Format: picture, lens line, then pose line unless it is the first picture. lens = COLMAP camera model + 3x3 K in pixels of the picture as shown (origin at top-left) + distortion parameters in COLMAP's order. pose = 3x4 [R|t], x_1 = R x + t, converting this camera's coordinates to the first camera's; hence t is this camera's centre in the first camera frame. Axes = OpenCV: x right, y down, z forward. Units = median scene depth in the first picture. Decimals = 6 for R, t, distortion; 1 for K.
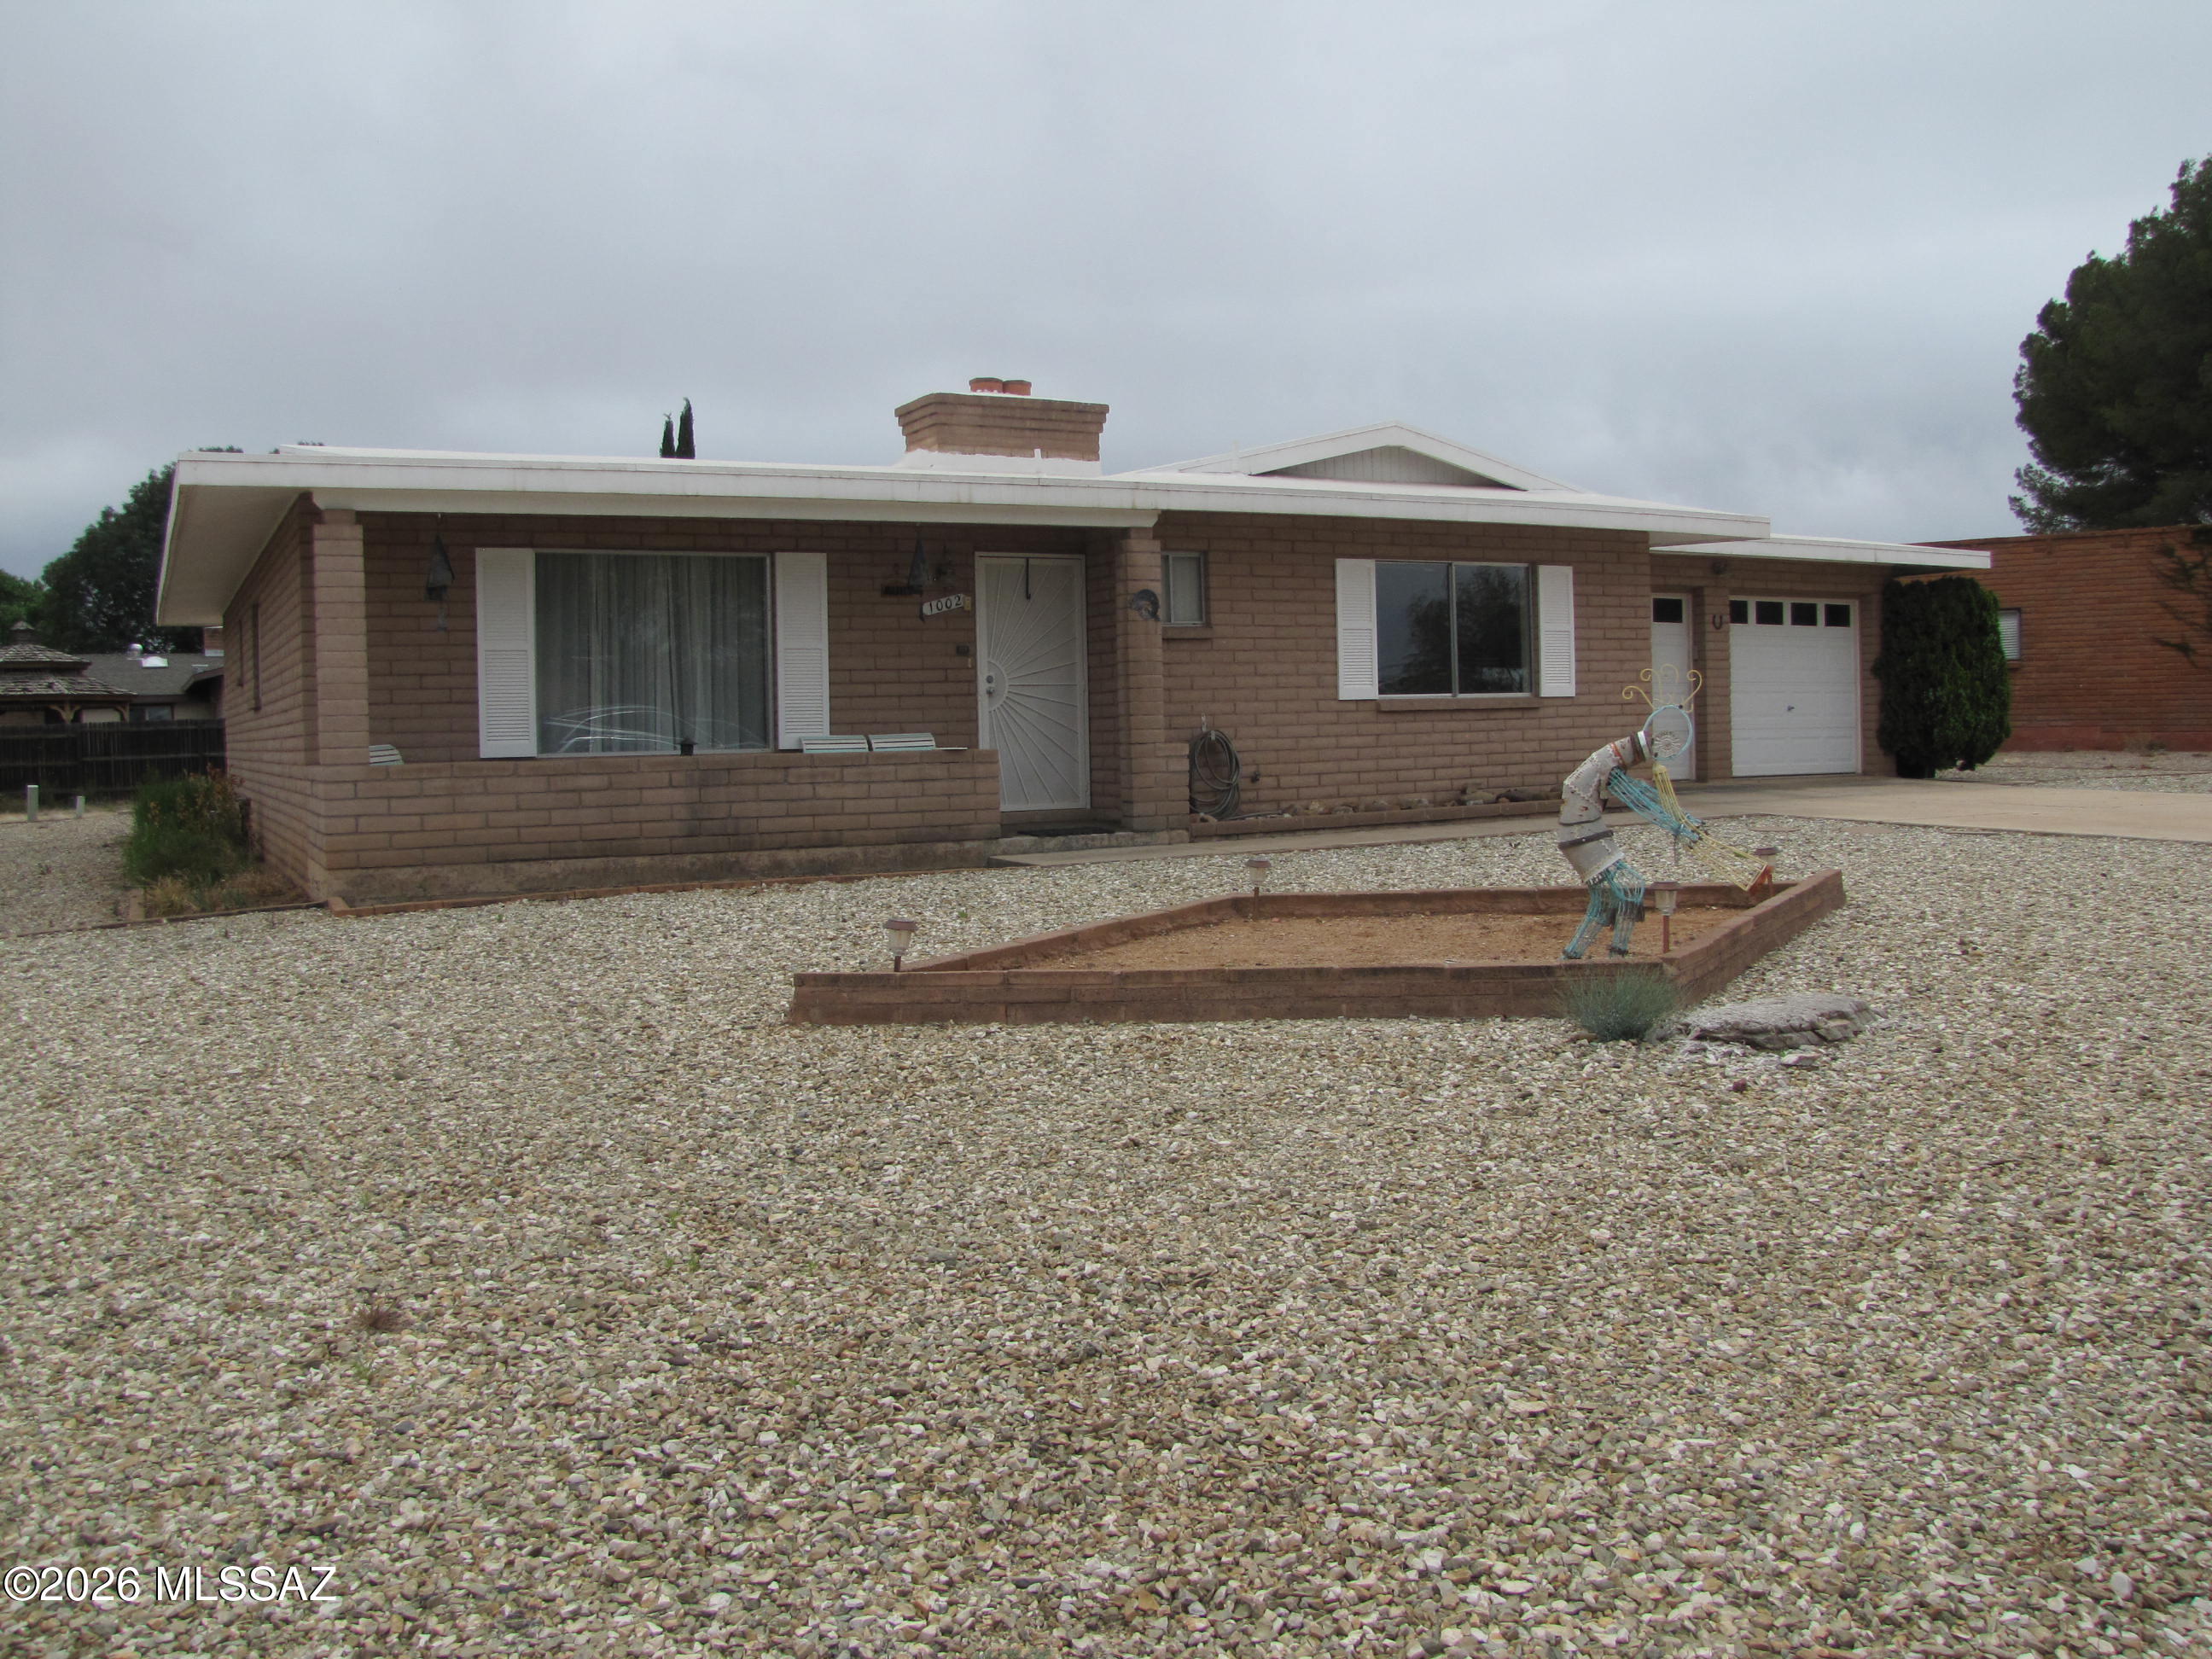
lens RADIAL K [[1910.8, 0, 1106.0], [0, 1910.8, 829.5], [0, 0, 1]] dist [0.000373, -0.145818]
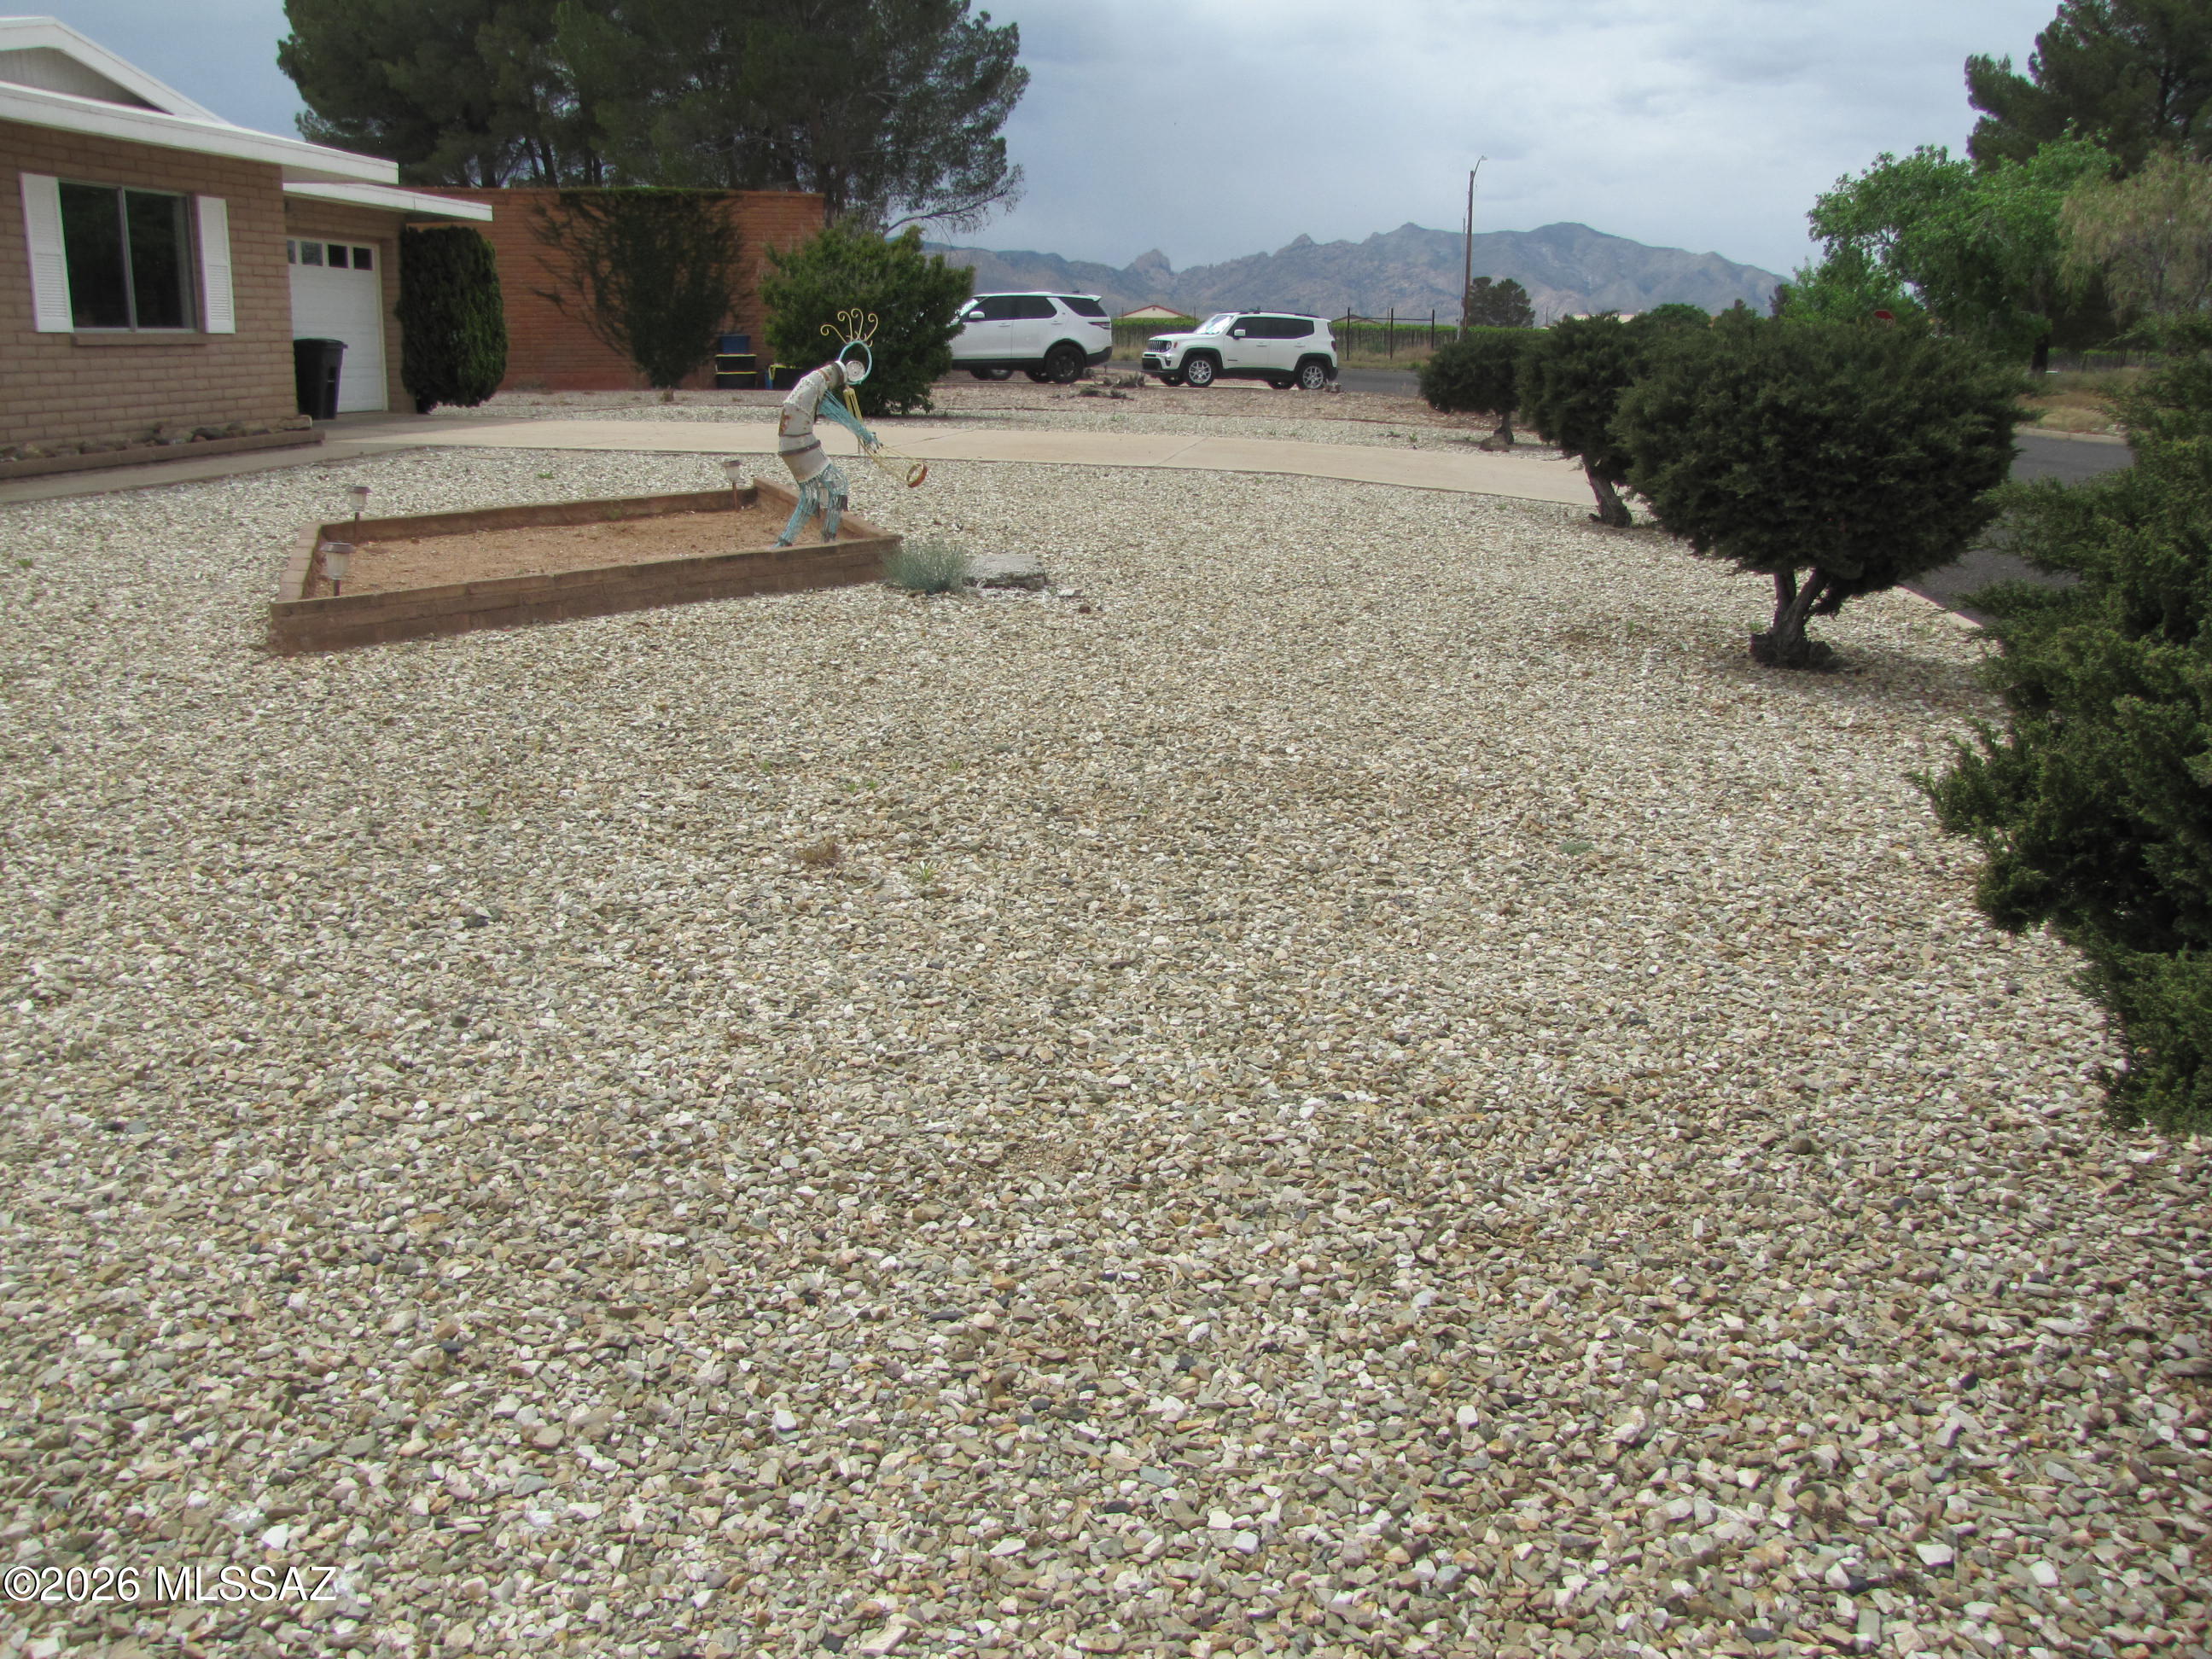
lens RADIAL K [[1923.3, 0, 1106.0], [0, 1923.3, 829.5], [0, 0, 1]] dist [-0.071396, 0.009732]
pose [[0.596347, -0.173318, 0.783793, -0.305460], [0.027563, 0.980258, 0.195791, 0.004715], [-0.802254, -0.095156, 0.589351, 0.026694]]
